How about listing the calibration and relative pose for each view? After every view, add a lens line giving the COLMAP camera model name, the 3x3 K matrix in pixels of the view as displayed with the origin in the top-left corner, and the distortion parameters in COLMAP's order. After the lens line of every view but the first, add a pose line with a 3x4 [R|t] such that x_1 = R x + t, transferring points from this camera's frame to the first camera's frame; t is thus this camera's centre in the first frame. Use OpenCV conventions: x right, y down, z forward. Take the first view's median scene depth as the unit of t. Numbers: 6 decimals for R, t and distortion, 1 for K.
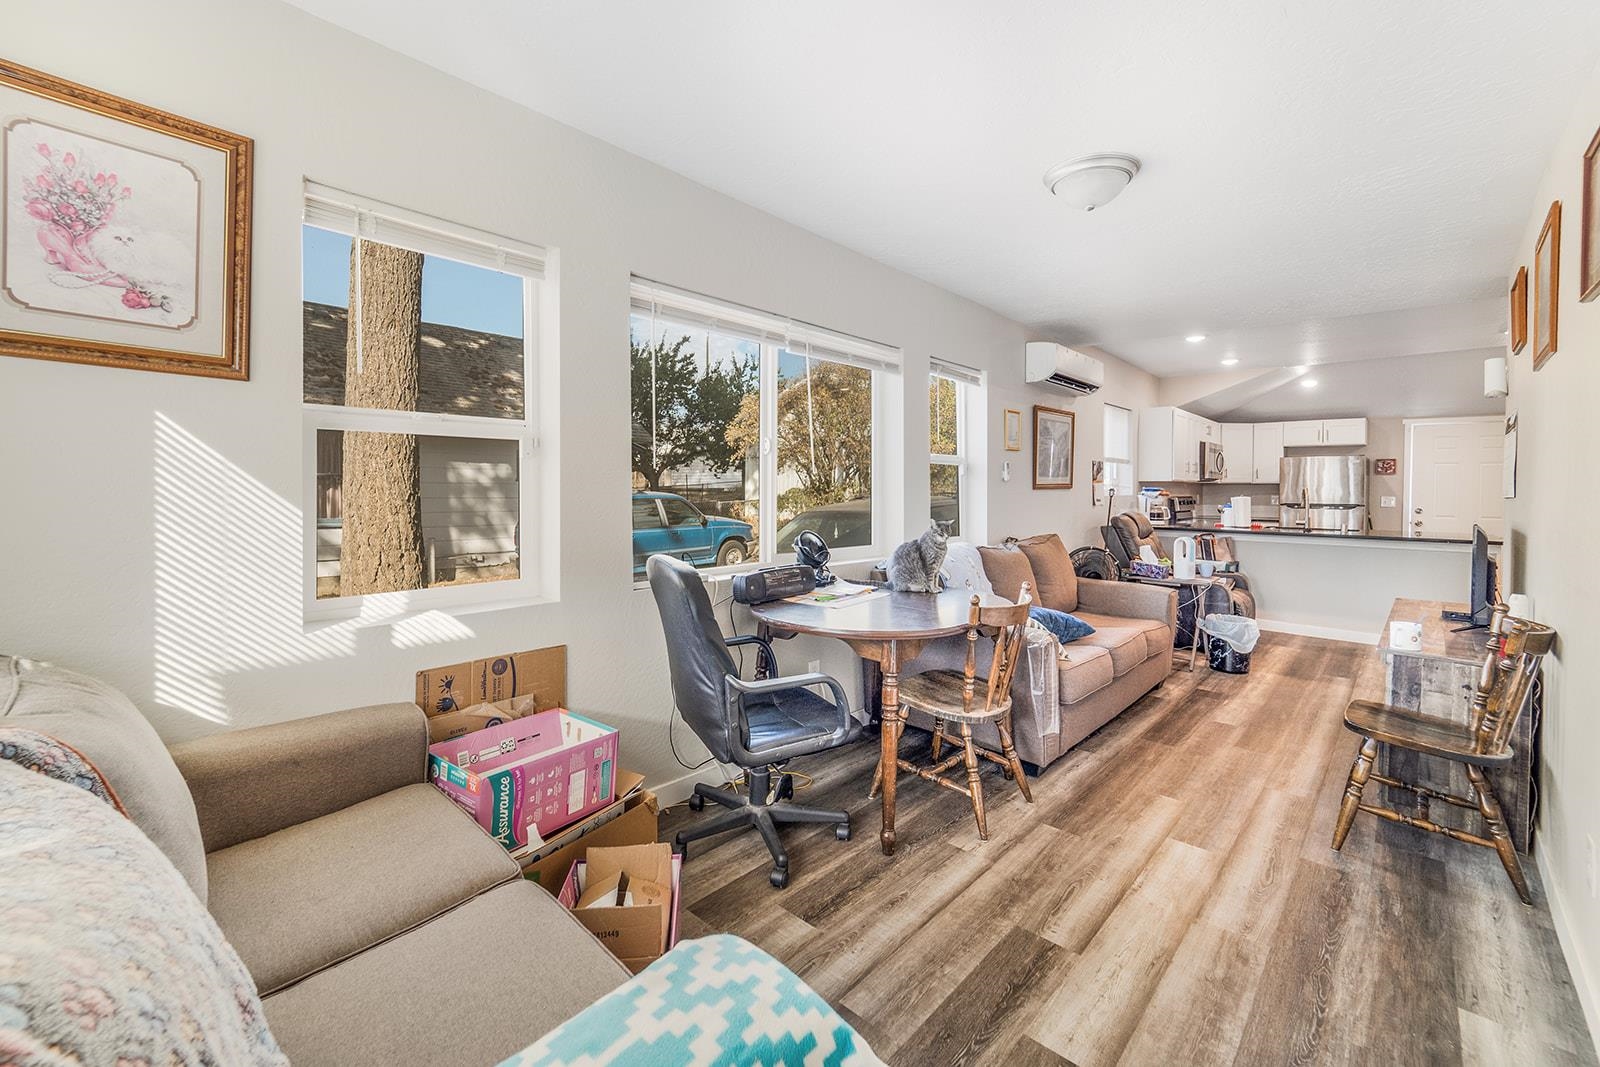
lens RADIAL K [[646.7, 0, 736.9], [0, 646.7, 484.1], [0, 0, 1]] dist [-0.002327, 0.002747]
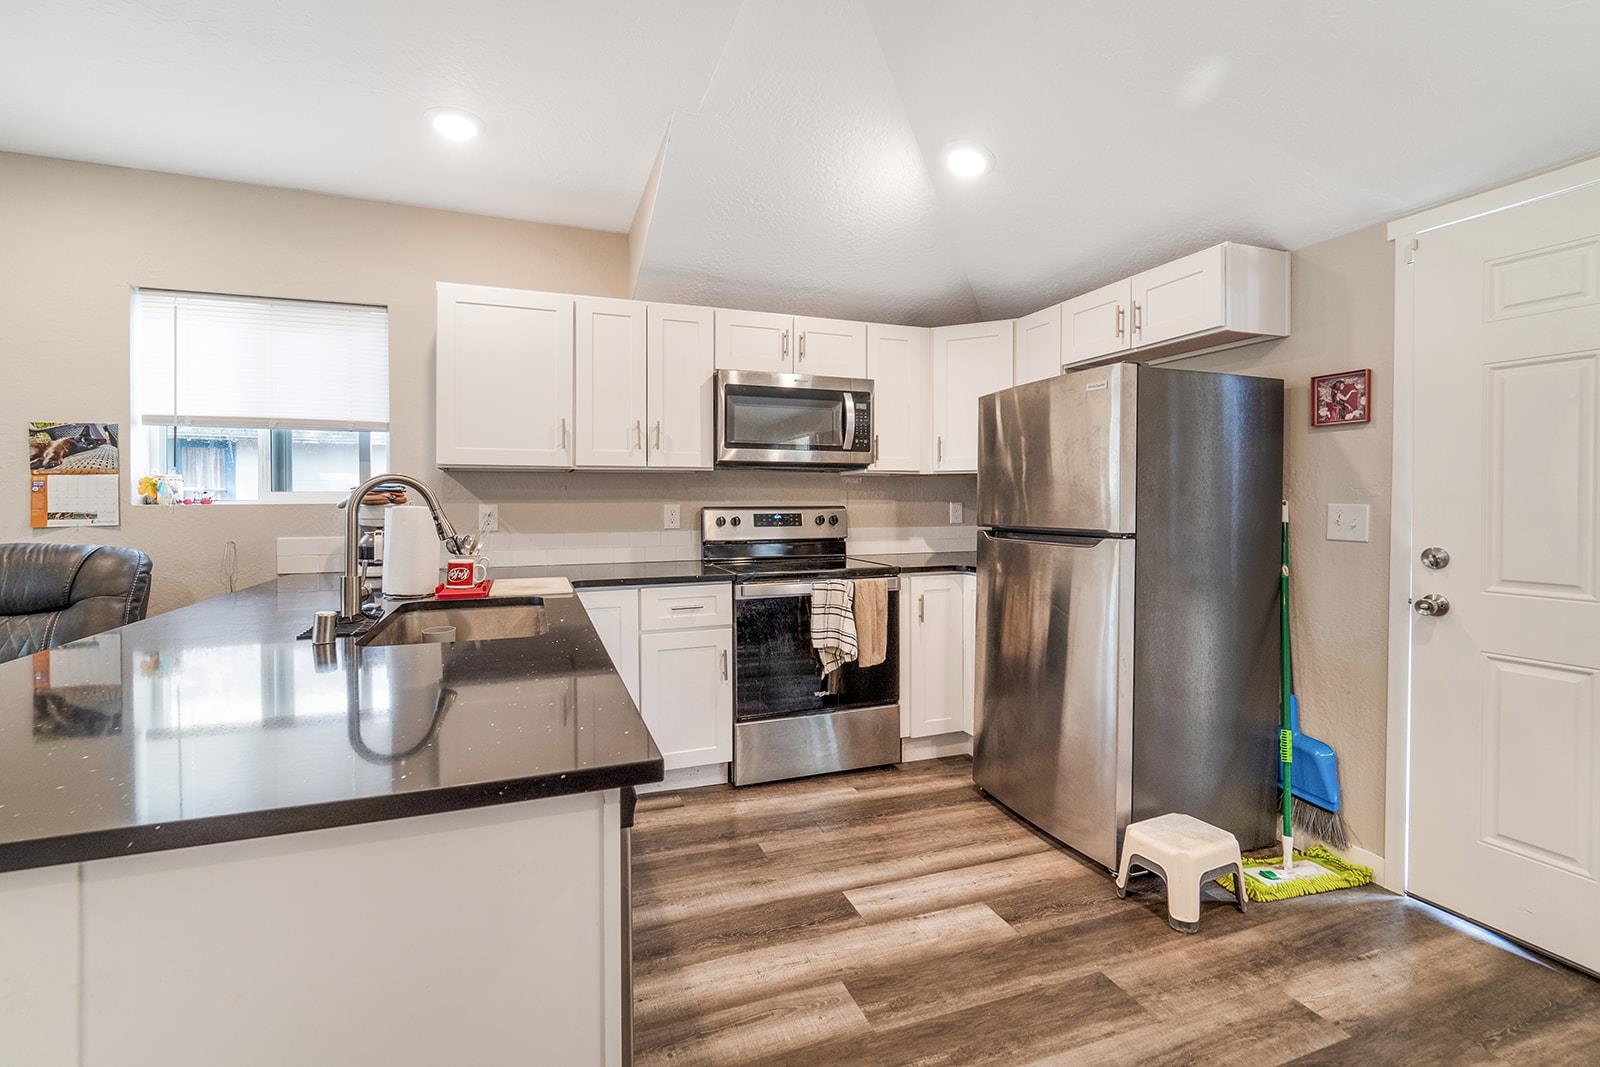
lens RADIAL K [[676.0, 0, 784.3], [0, 676.0, 502.0], [0, 0, 1]] dist [-0.010917, 0.003979]
pose [[0.903385, -0.004403, -0.428807, 1.969904], [0.009551, 0.999906, 0.009855, 0.028037], [0.428724, -0.012999, 0.903342, 1.346401]]
